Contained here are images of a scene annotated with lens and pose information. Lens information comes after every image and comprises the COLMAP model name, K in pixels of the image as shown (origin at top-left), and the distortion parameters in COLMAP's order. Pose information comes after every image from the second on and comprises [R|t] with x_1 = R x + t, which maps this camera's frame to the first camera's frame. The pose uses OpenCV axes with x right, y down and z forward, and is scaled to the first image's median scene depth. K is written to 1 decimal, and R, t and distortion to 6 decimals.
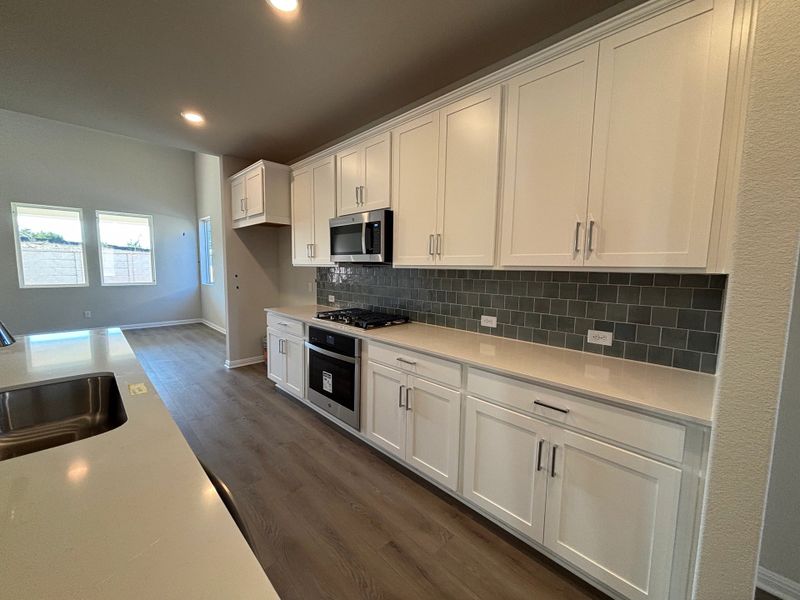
lens RADIAL K [[321.0, 0, 400.0], [0, 321.0, 300.0], [0, 0, 1]] dist [0.000545, -0.000180]
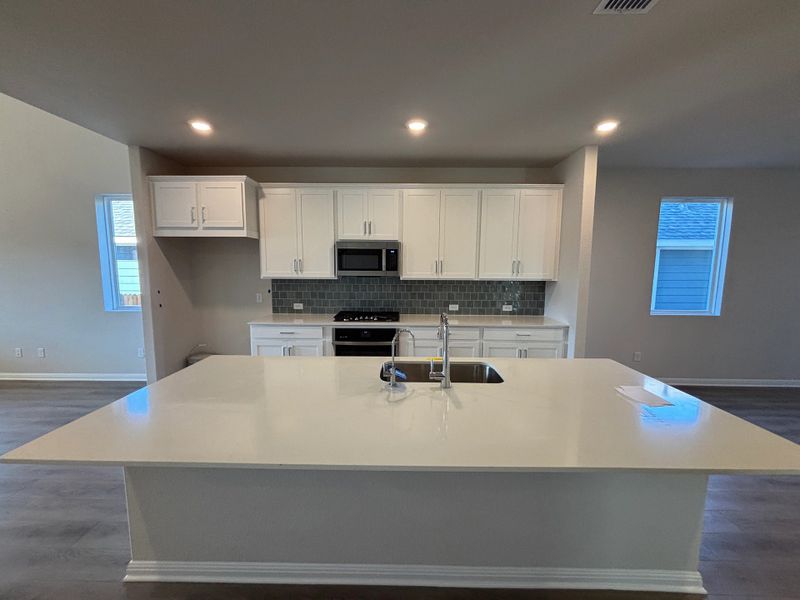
lens RADIAL K [[321.0, 0, 400.0], [0, 321.0, 300.0], [0, 0, 1]] dist [0.000545, -0.000180]
pose [[0.711914, -0.086614, 0.696905, -1.135789], [0.075000, 0.996067, 0.047181, -0.079986], [-0.698251, 0.018679, 0.715610, -0.086847]]
